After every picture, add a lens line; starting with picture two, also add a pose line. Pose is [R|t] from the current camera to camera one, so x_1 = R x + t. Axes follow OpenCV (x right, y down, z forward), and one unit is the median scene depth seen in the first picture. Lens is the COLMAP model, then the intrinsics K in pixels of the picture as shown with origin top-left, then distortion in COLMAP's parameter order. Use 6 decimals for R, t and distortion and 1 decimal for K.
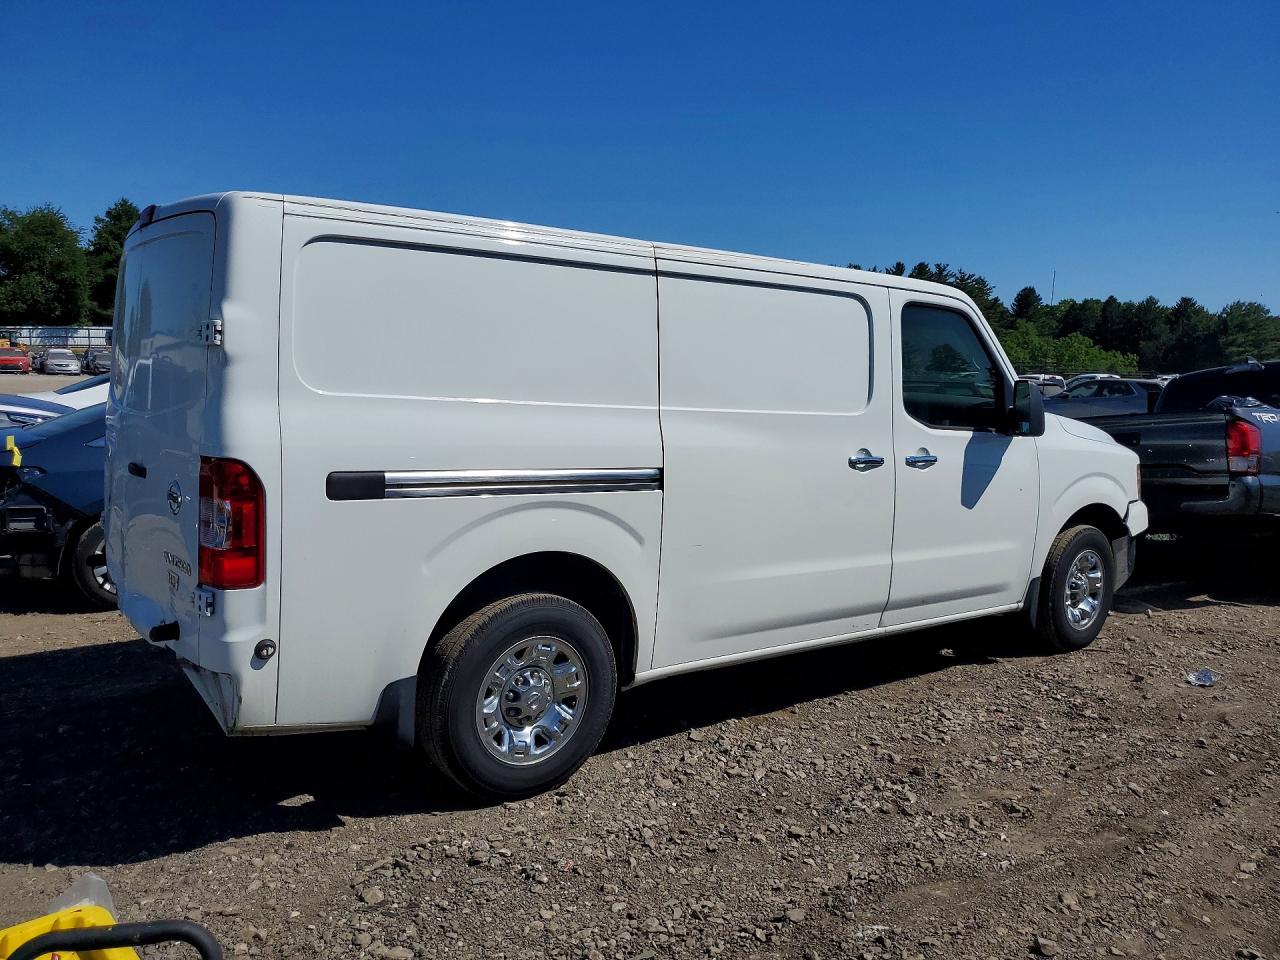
lens RADIAL K [[999.9, 0, 638.5], [0, 999.9, 442.4], [0, 0, 1]] dist [0.016856, 0.011931]
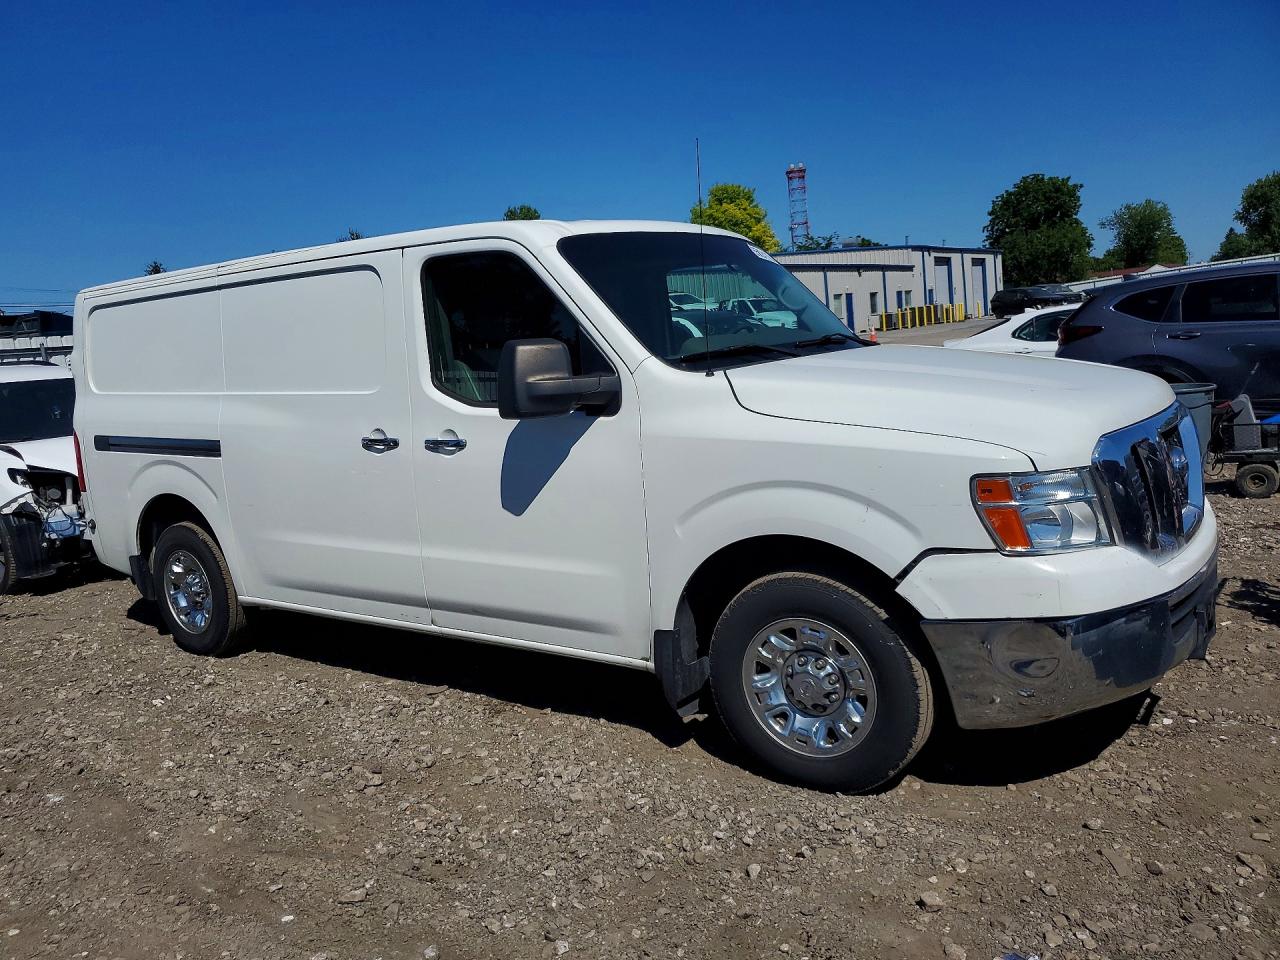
lens RADIAL K [[998.9, 0, 640.0], [0, 998.9, 480.0], [0, 0, 1]] dist [-0.108172, 0.000609]
pose [[0.349945, 0.076420, -0.933648, 1.122355], [0.003368, 0.996558, 0.082832, -0.020632], [0.936764, -0.032131, 0.348483, 0.858036]]
